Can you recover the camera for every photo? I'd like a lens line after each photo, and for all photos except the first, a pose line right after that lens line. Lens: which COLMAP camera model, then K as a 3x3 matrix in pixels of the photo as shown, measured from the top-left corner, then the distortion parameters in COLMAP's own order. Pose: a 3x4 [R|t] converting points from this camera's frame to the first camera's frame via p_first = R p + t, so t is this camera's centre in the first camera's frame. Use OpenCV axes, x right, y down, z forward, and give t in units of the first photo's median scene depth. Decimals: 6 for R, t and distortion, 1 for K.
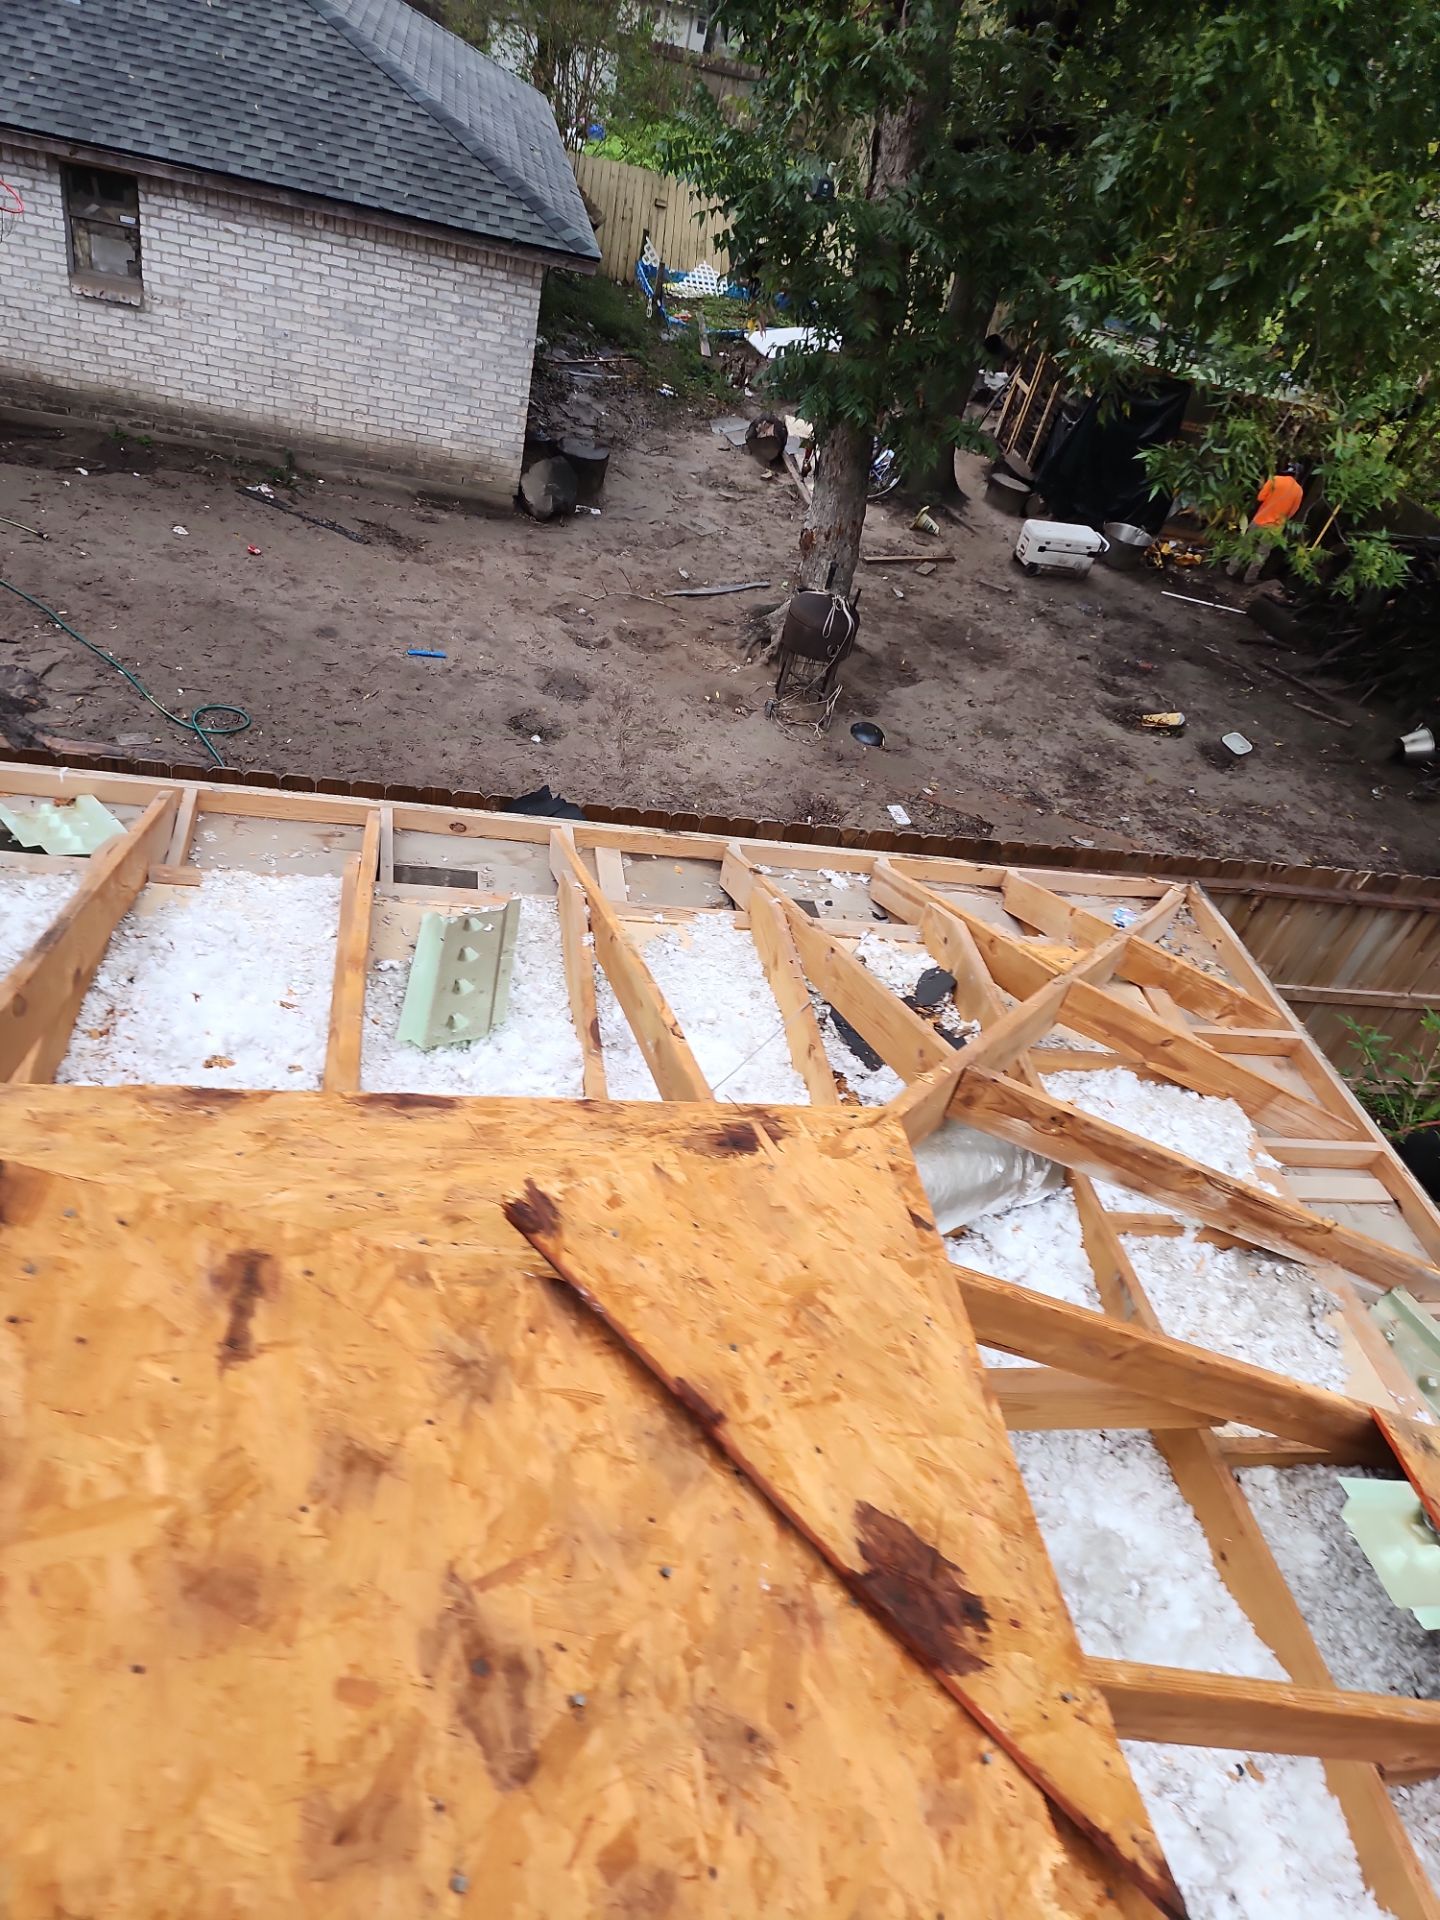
lens RADIAL K [[1265.8, 0, 723.6], [0, 1265.8, 1004.6], [0, 0, 1]] dist [0.054718, -0.044195]
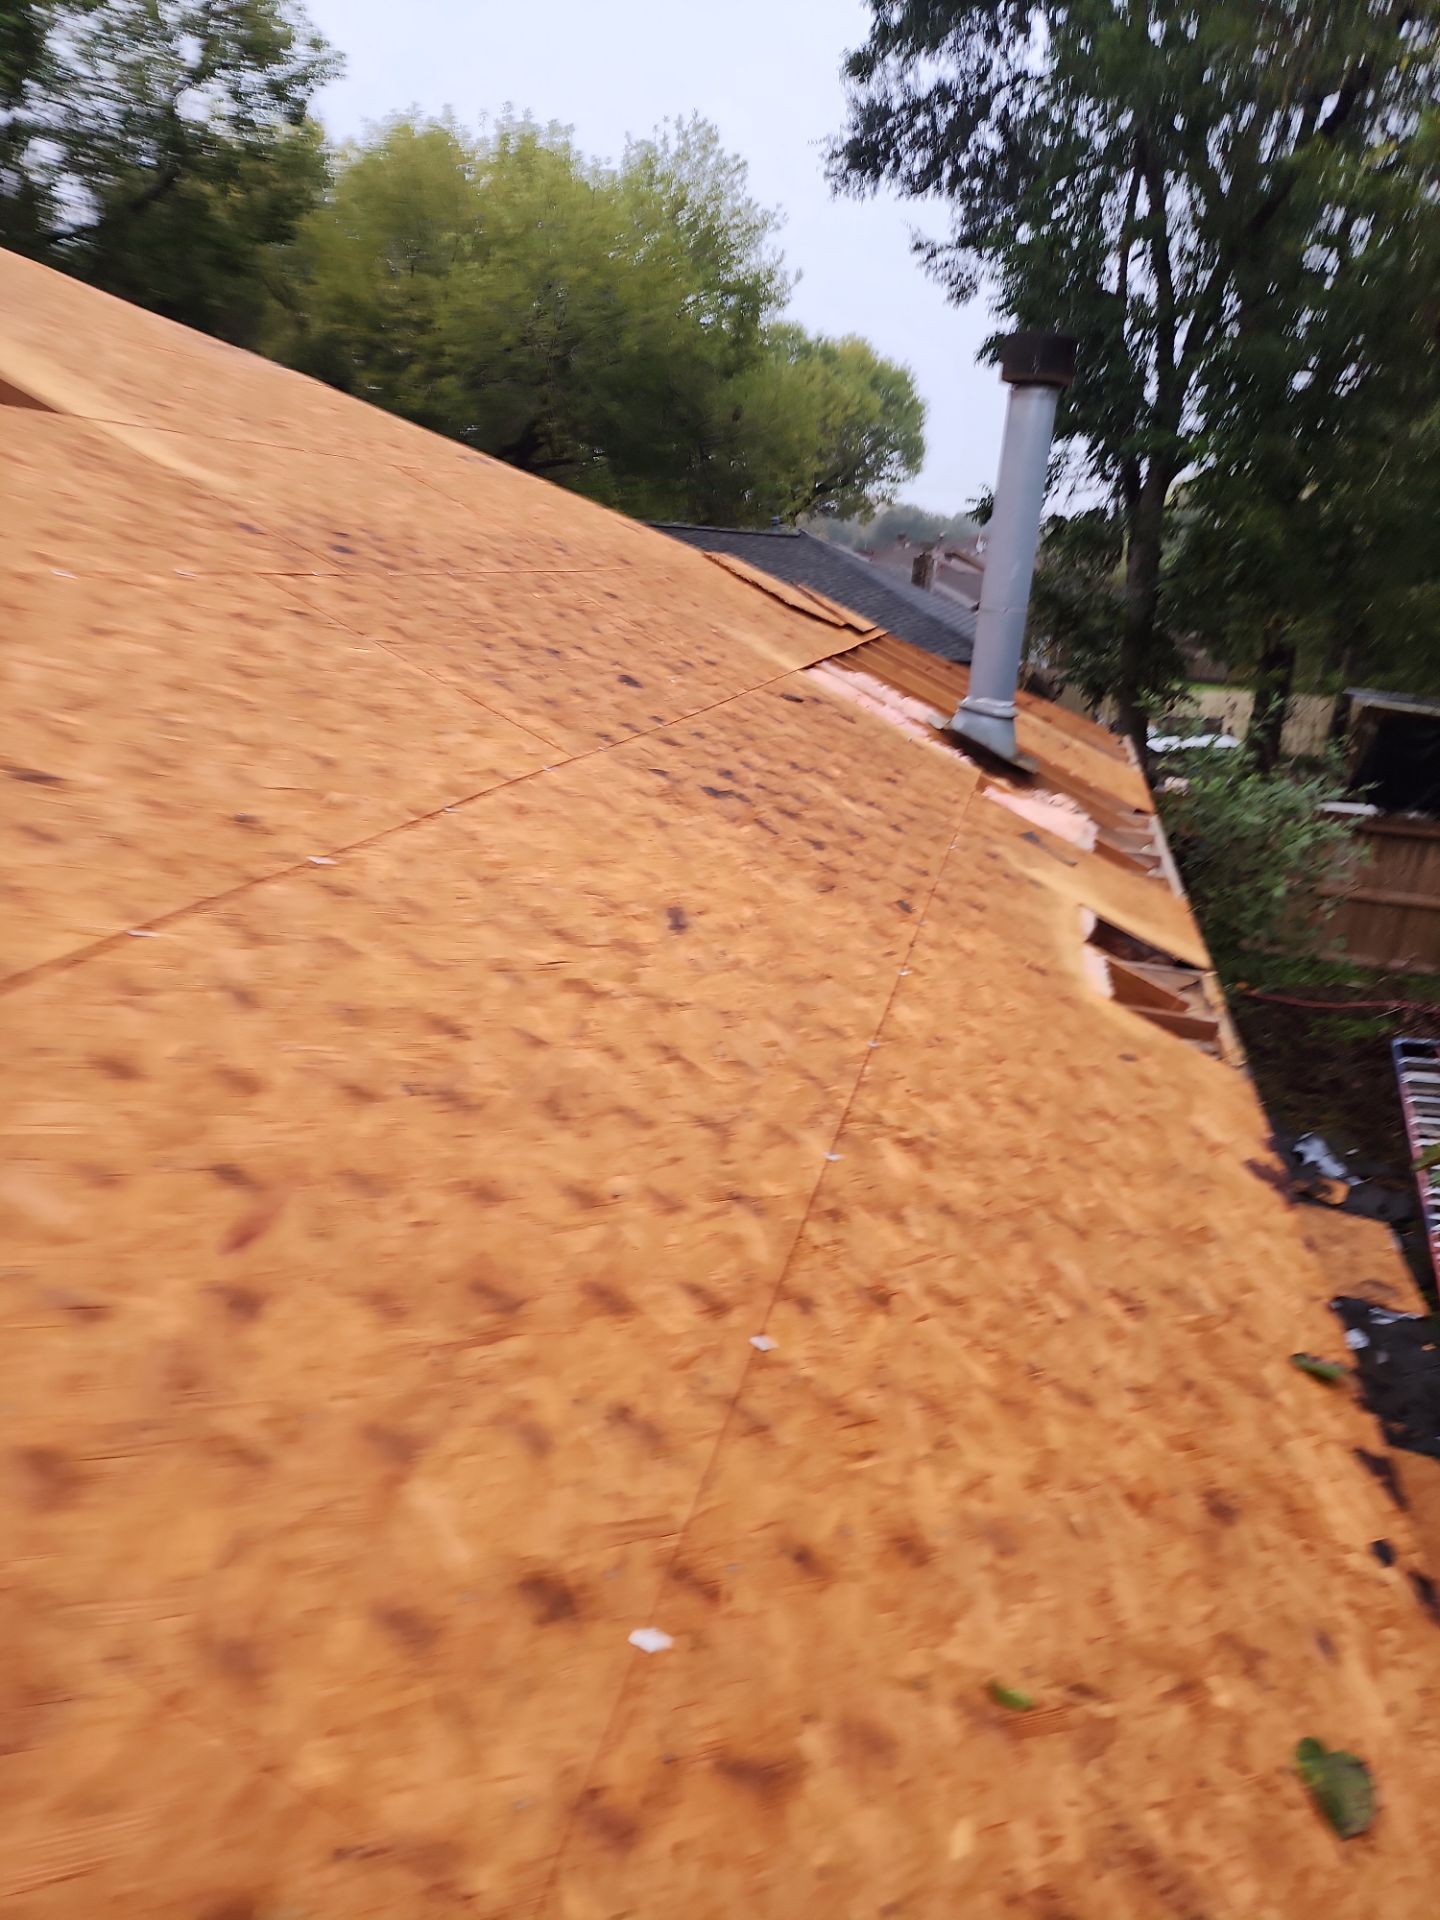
lens RADIAL K [[1307.2, 0, 688.4], [0, 1307.2, 969.2], [0, 0, 1]] dist [0.089096, -0.064523]
pose [[0.896395, -0.019862, -0.442811, 0.267290], [-0.178489, 0.898248, -0.401611, 0.544873], [0.405731, 0.439039, 0.801640, -0.440544]]
